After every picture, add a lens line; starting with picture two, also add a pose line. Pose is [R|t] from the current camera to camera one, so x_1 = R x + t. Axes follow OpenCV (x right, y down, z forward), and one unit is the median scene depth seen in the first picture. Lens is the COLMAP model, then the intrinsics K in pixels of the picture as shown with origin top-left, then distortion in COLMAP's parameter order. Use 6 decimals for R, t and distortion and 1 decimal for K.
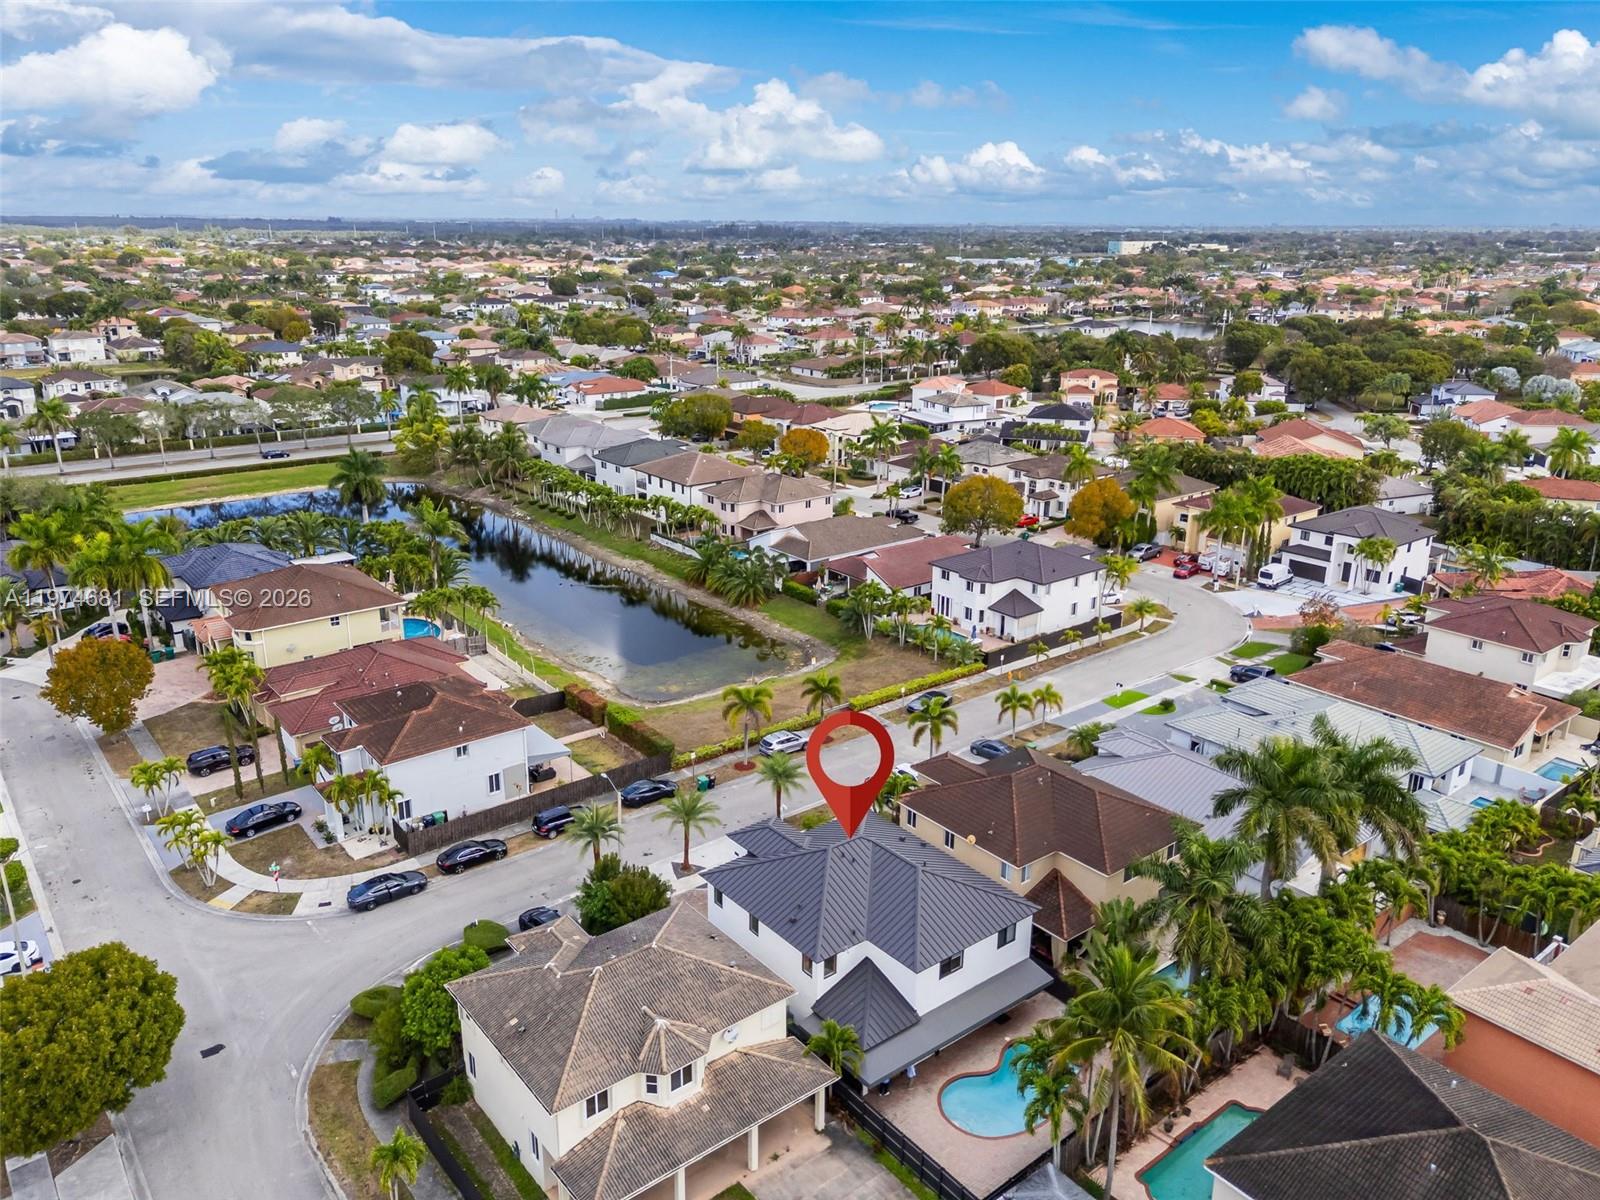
lens RADIAL K [[1184.1, 0, 800.0], [0, 1184.1, 600.0], [0, 0, 1]] dist [0.002873, 0.000716]
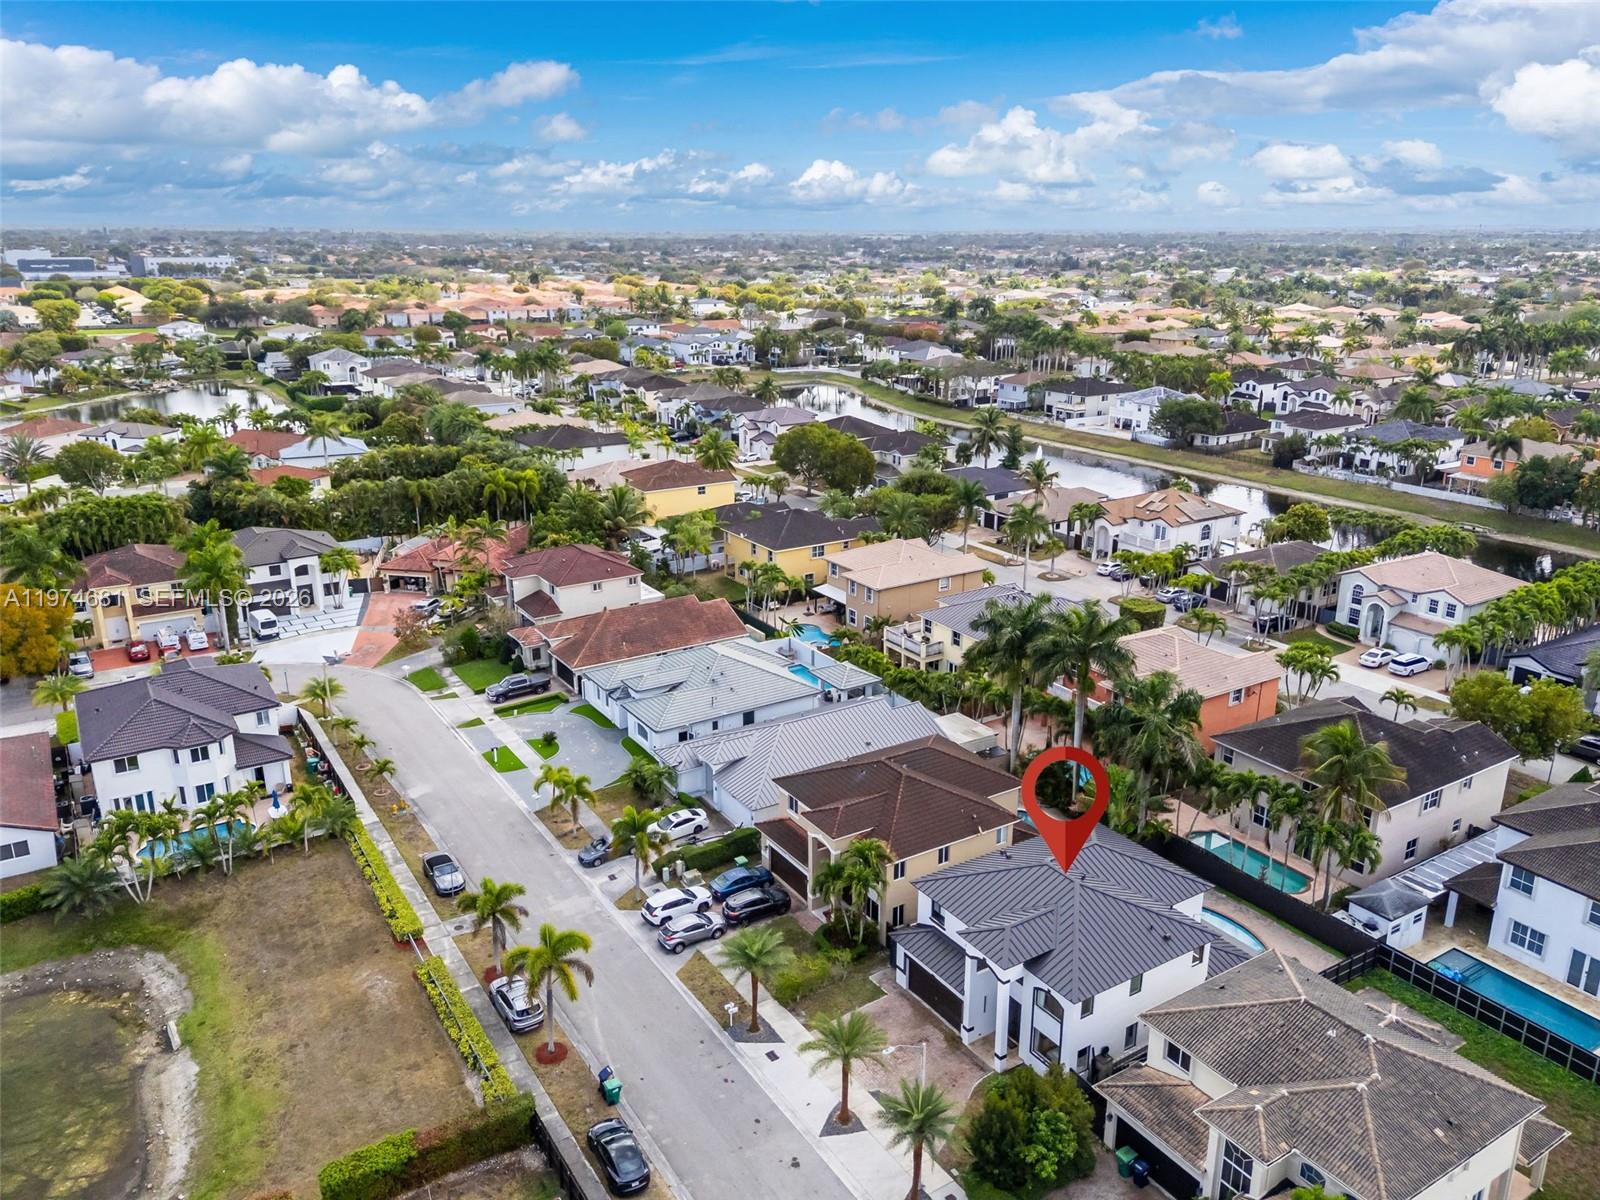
lens RADIAL K [[1184.1, 0, 800.0], [0, 1184.1, 600.0], [0, 0, 1]] dist [0.002873, 0.000716]
pose [[0.119100, -0.311961, 0.942600, -0.480028], [0.298248, 0.916755, 0.265723, -0.188065], [-0.947029, 0.249481, 0.202228, 0.523692]]
